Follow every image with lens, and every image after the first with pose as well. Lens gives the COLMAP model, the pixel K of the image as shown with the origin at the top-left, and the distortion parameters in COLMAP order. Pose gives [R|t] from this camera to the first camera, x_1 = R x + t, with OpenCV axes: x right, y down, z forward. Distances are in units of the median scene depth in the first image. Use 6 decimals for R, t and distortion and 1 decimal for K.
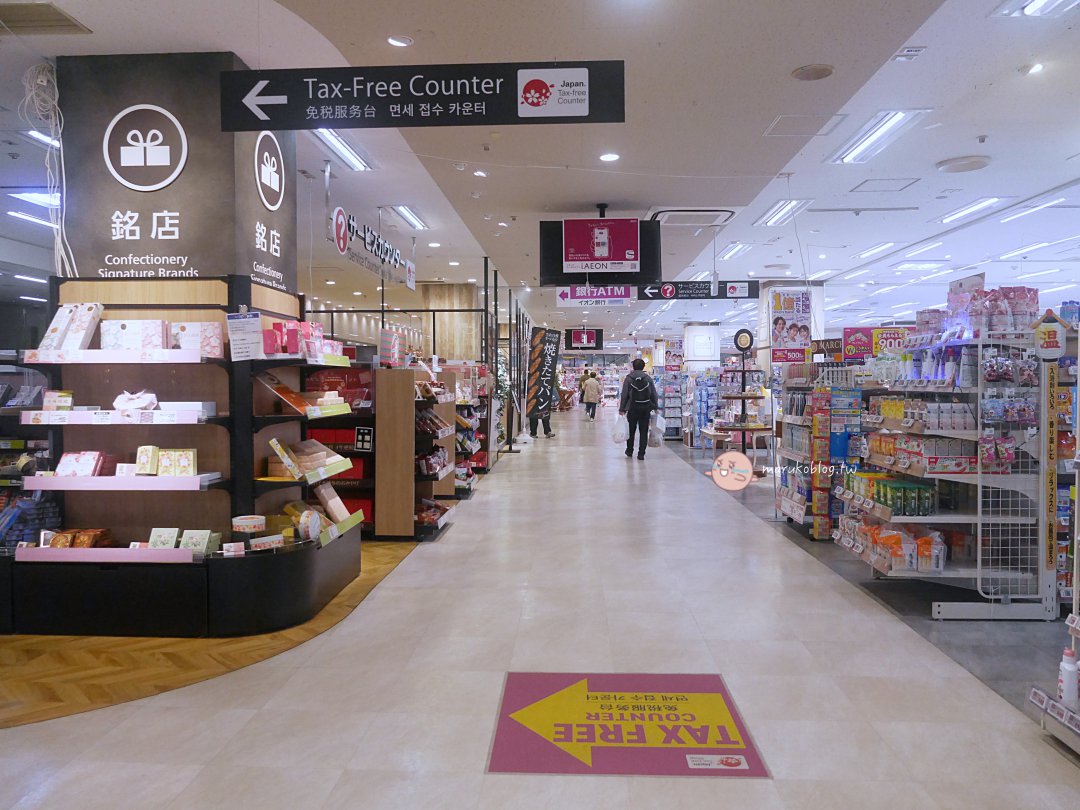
lens RADIAL K [[837.6, 0, 539.0], [0, 837.6, 407.3], [0, 0, 1]] dist [-0.008172, 0.005654]
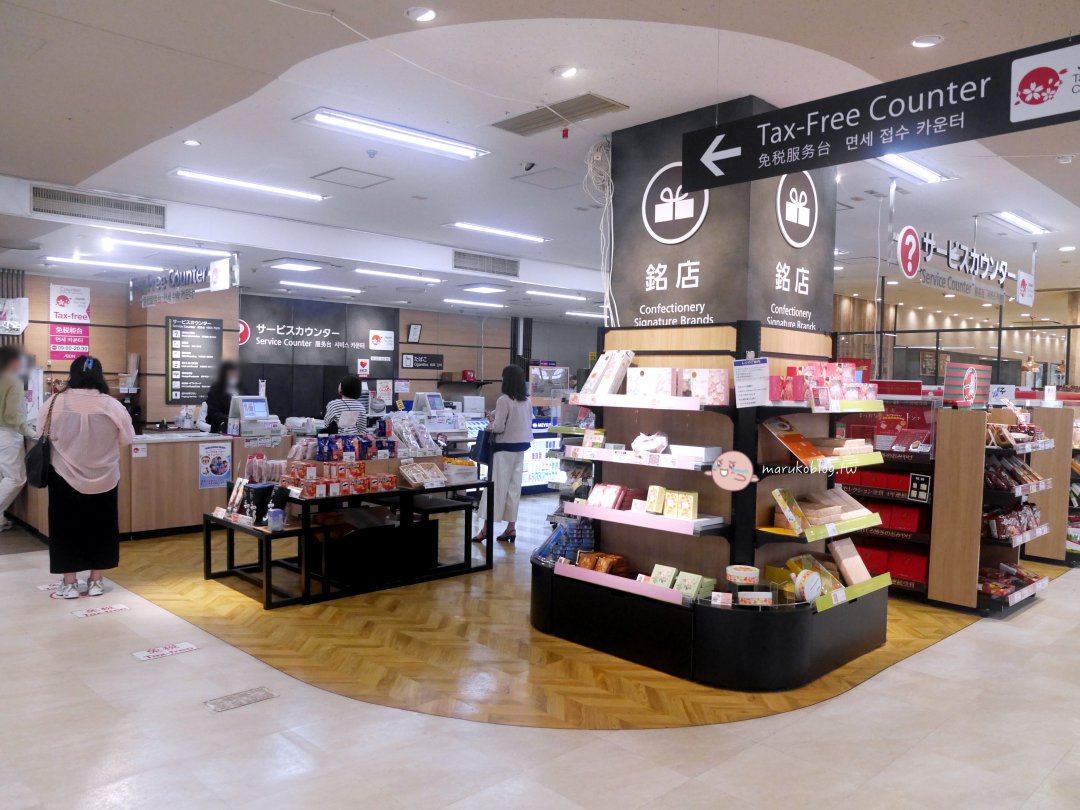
lens RADIAL K [[837.6, 0, 540.3], [0, 837.6, 404.2], [0, 0, 1]] dist [-0.008172, 0.005654]
pose [[0.727746, 0.037644, -0.684813, 0.142851], [-0.042937, 0.999035, 0.009288, -0.058471], [0.684501, 0.022645, 0.728660, 0.116264]]
